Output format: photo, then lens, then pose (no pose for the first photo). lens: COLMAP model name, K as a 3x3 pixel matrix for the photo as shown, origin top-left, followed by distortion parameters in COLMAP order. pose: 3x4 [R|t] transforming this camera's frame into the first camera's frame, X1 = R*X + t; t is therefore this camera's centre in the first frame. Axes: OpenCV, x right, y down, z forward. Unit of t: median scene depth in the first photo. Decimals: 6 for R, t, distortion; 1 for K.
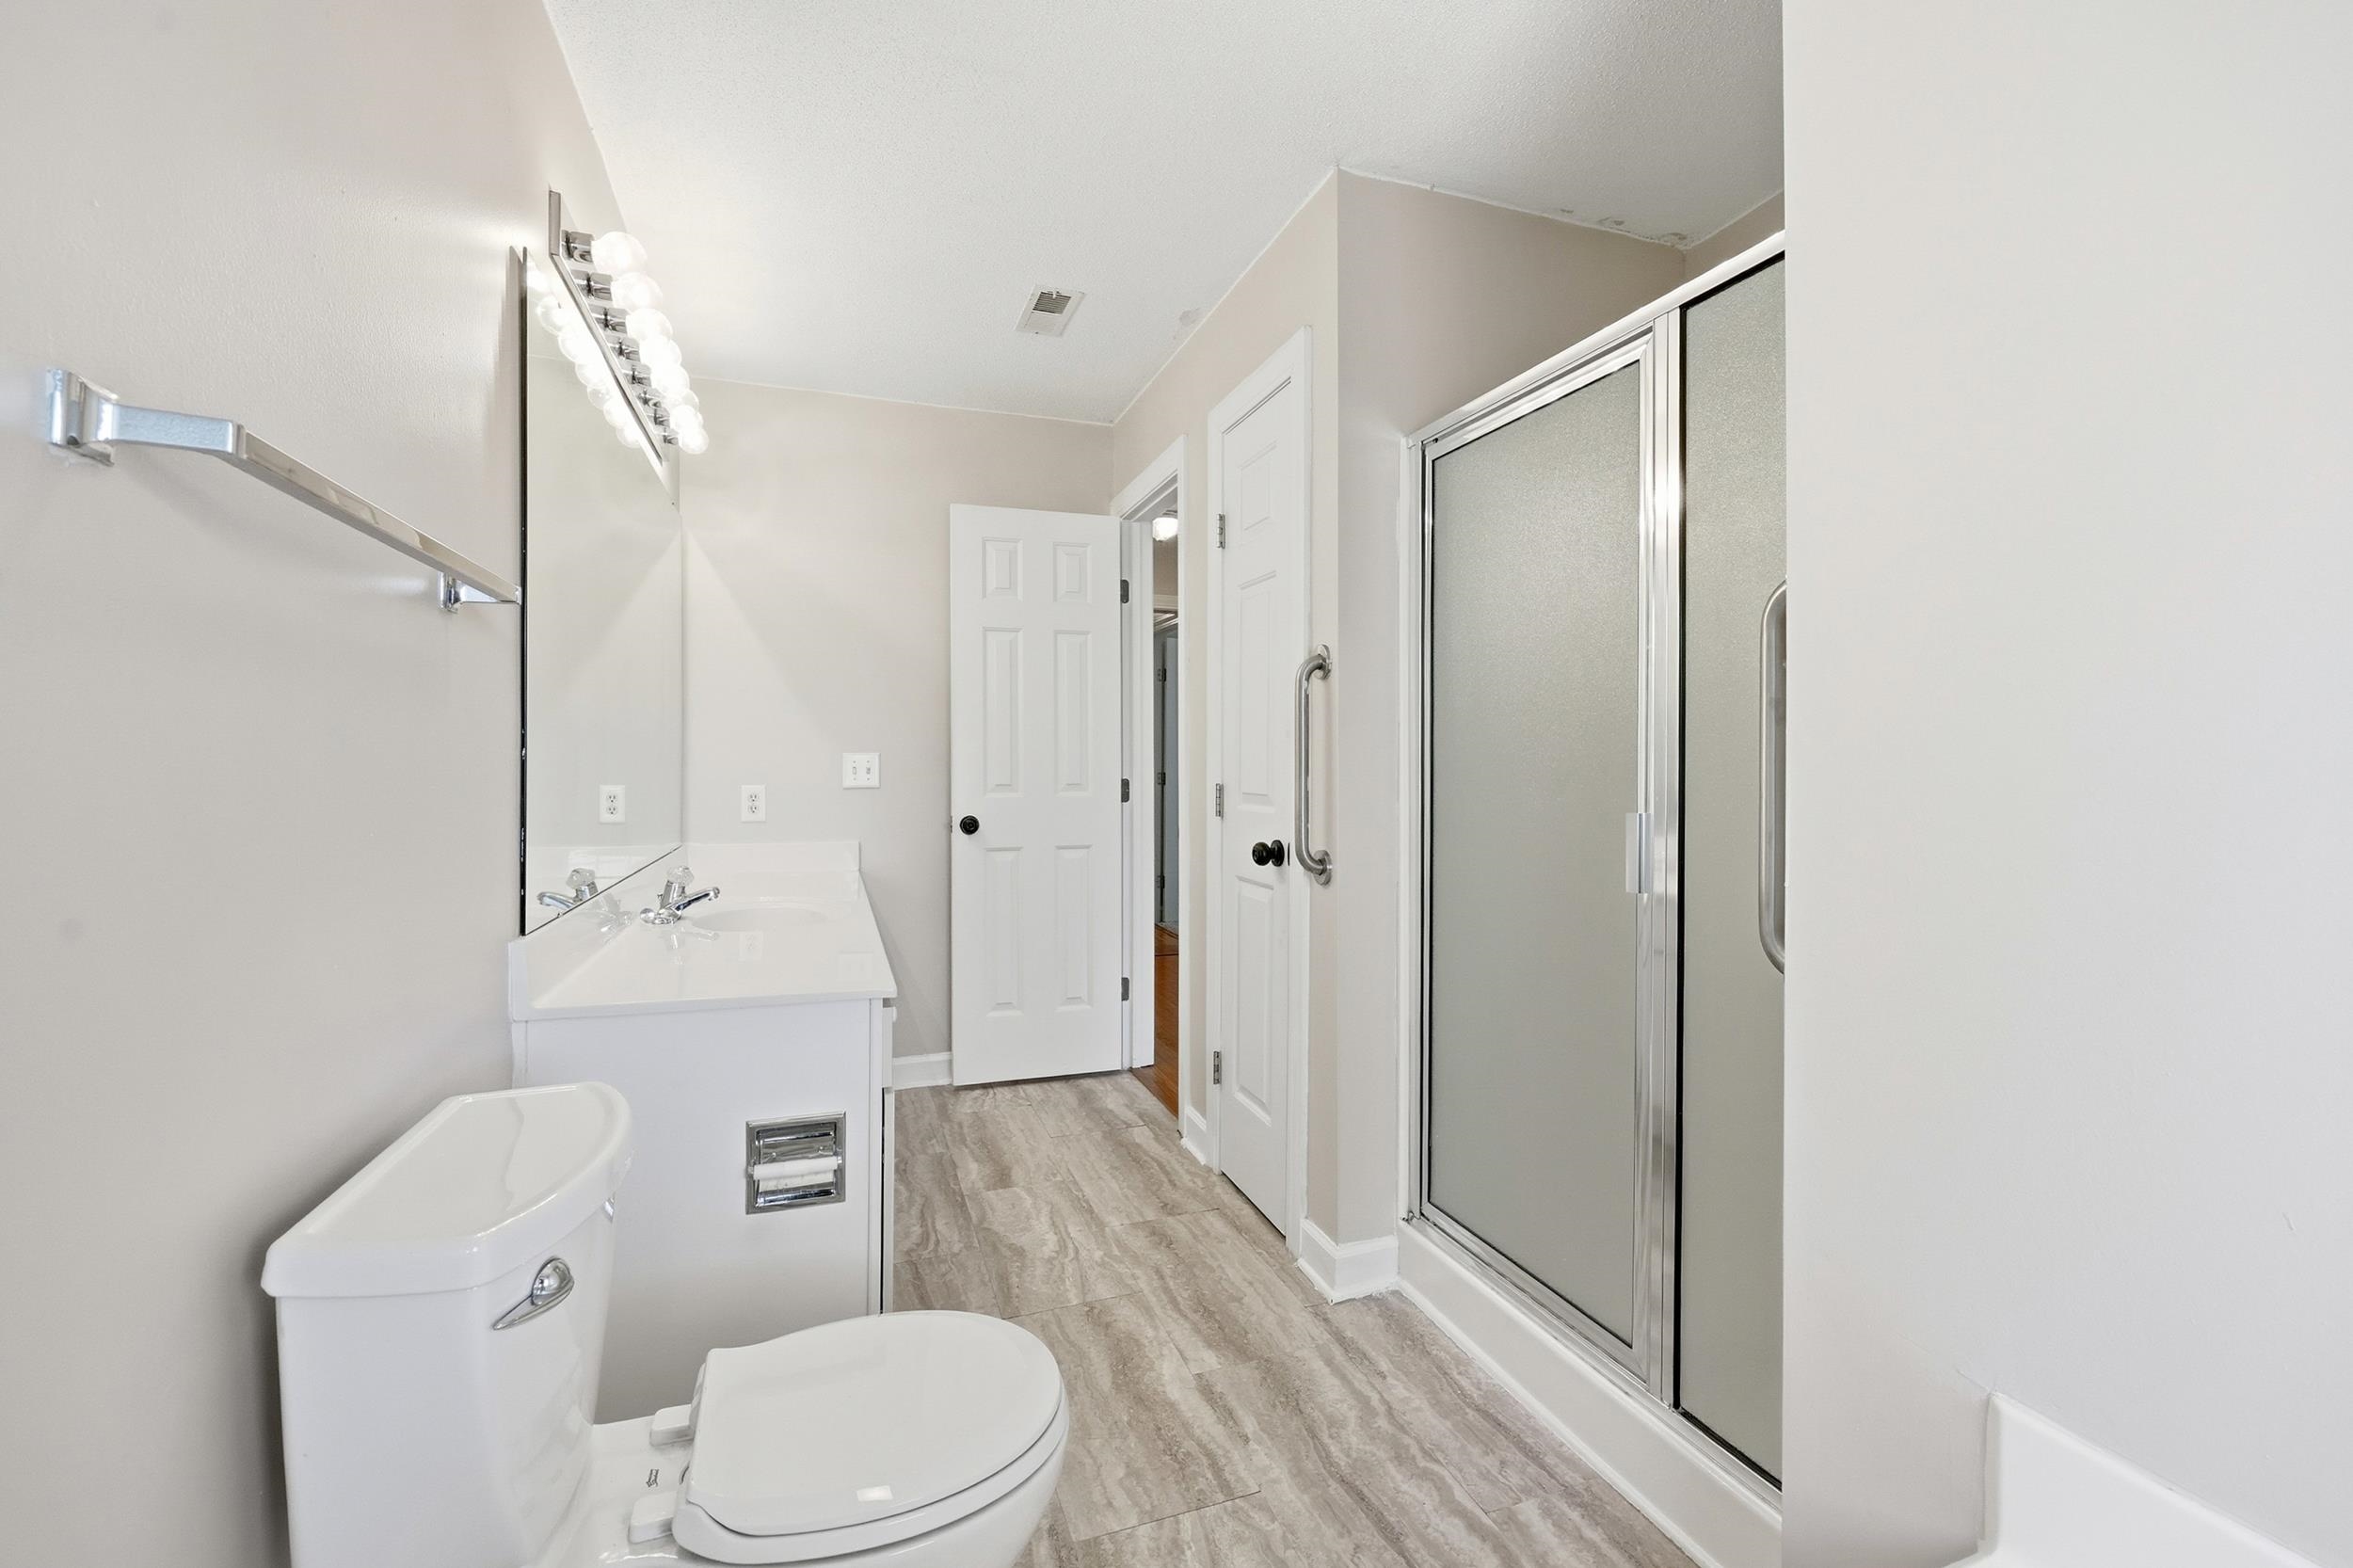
lens RADIAL K [[970.3, 0, 1169.9], [0, 970.3, 774.3], [0, 0, 1]] dist [-0.000124, 0.001022]
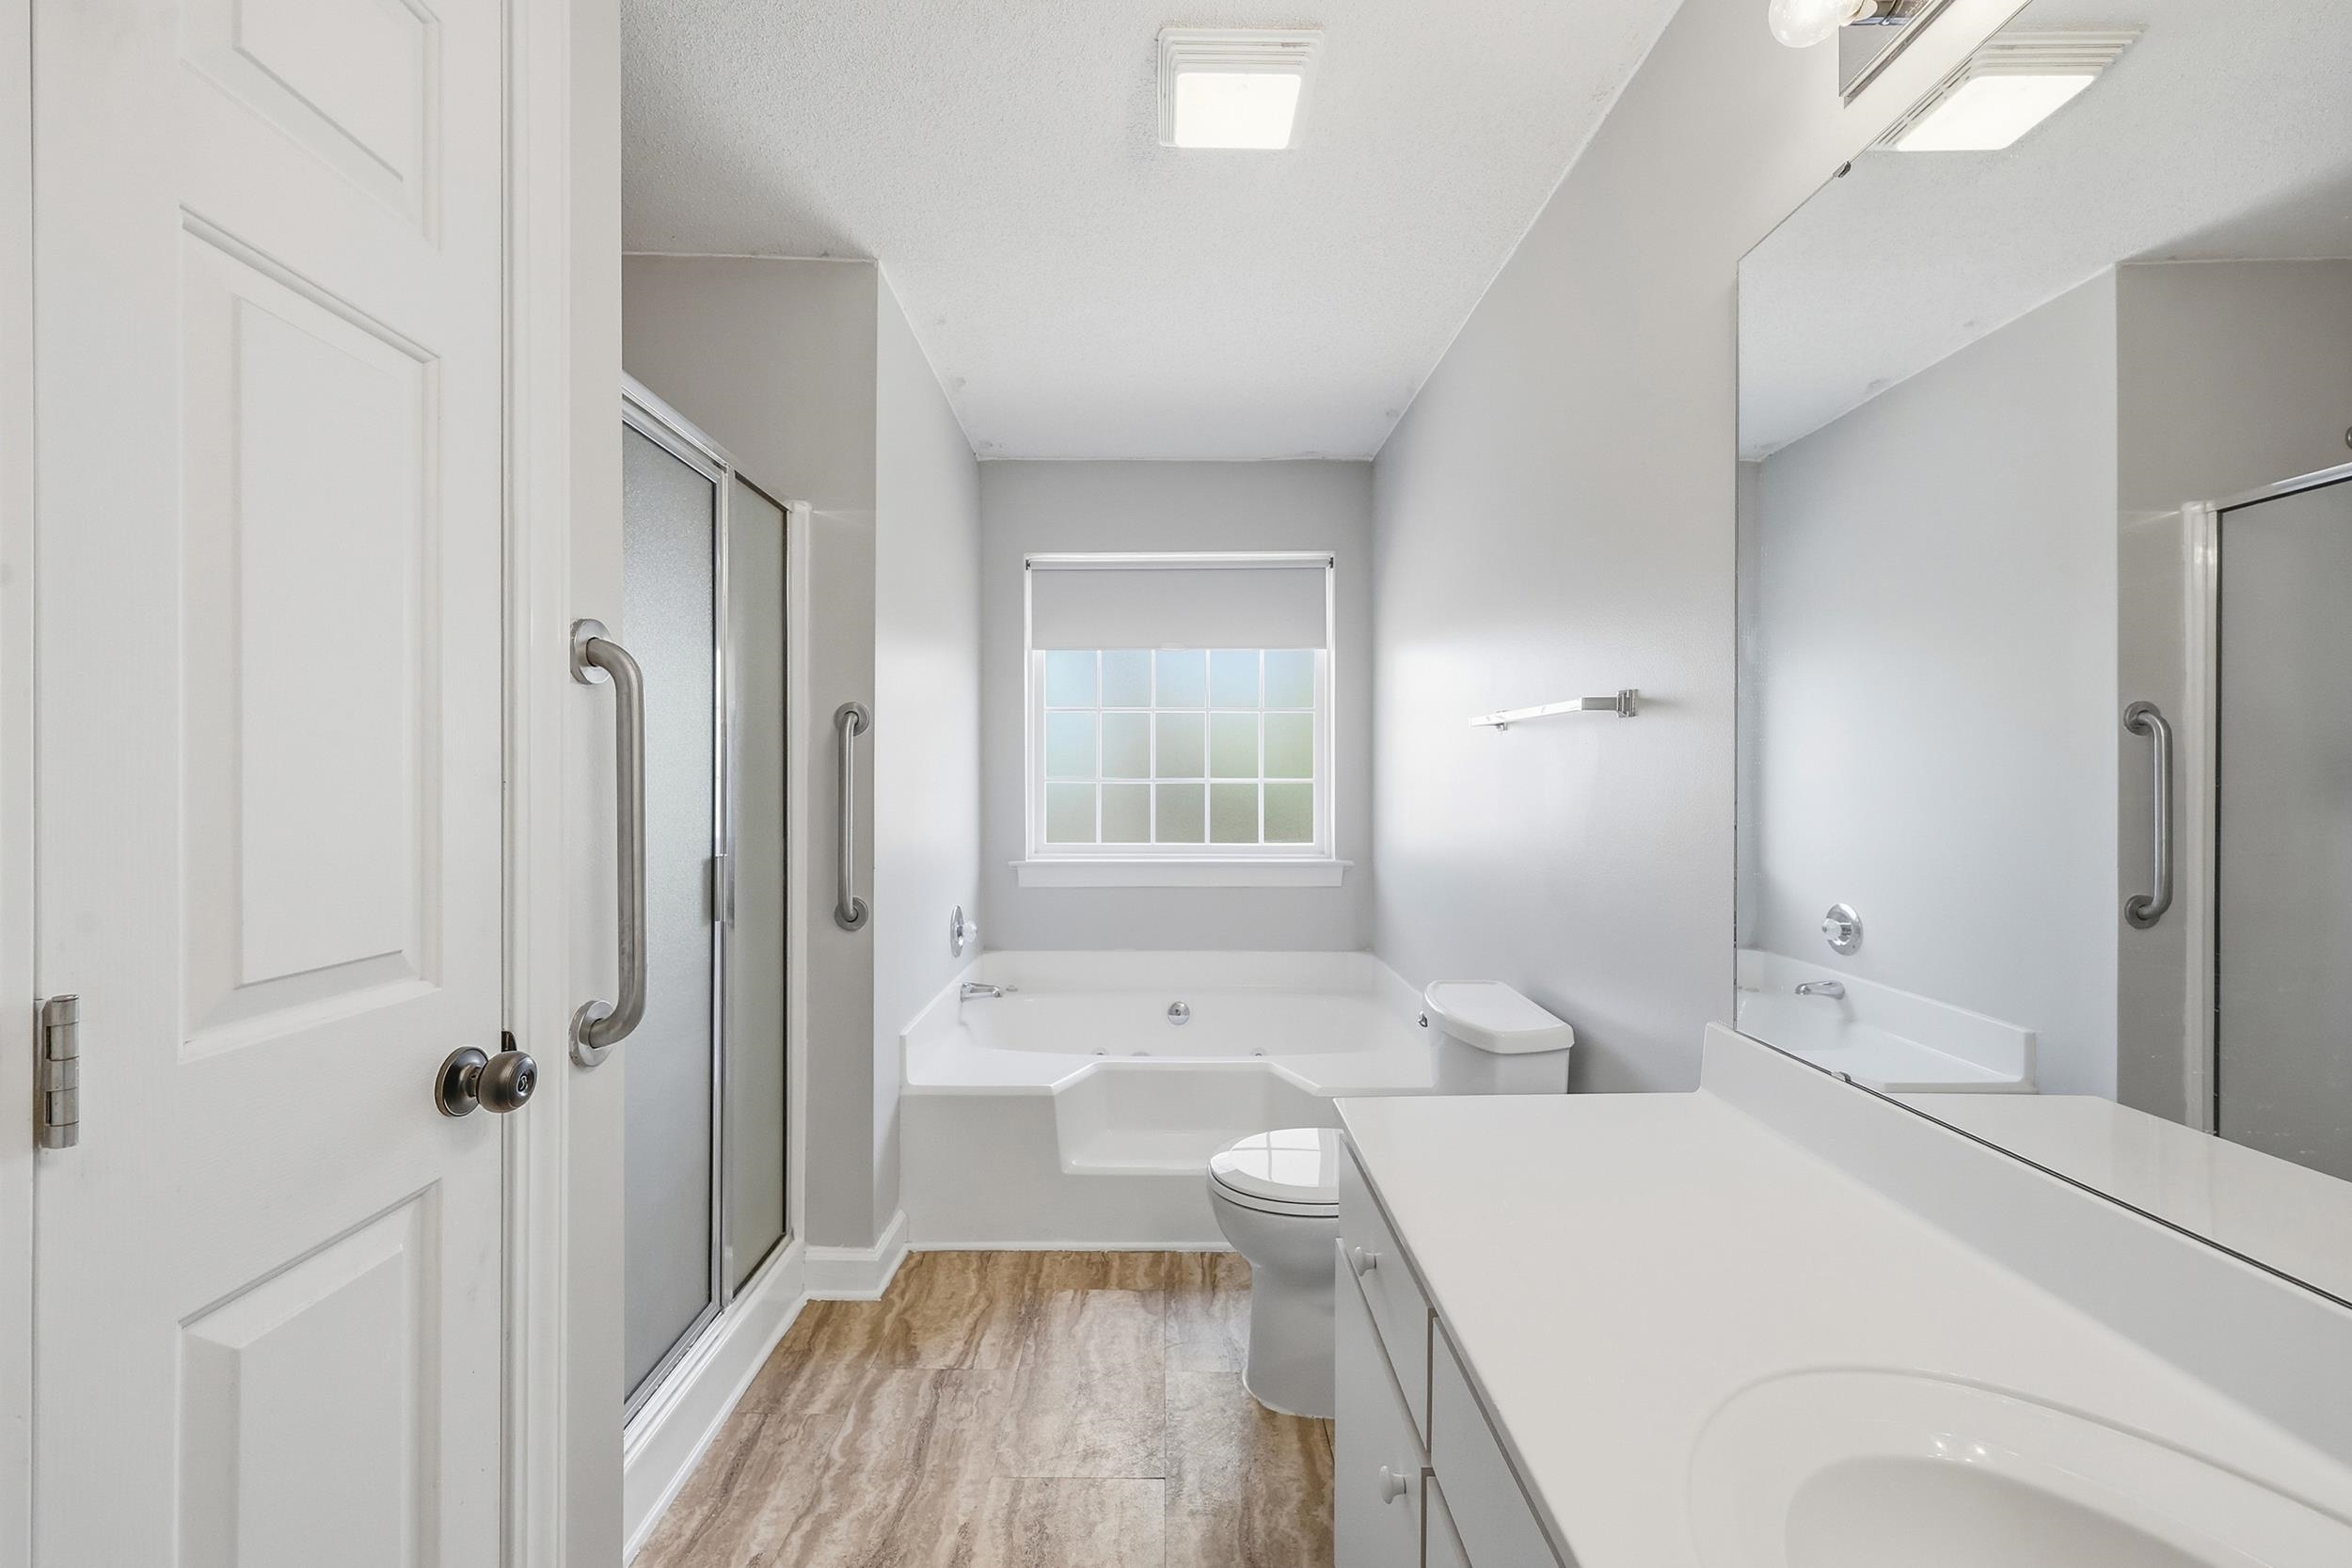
lens RADIAL K [[969.8, 0, 1169.3], [0, 969.8, 774.7], [0, 0, 1]] dist [-0.000124, 0.001022]
pose [[-0.944874, -0.010375, 0.327269, -0.438606], [-0.006522, 0.999896, 0.012868, -0.077209], [-0.327369, 0.010025, -0.944844, 1.910618]]
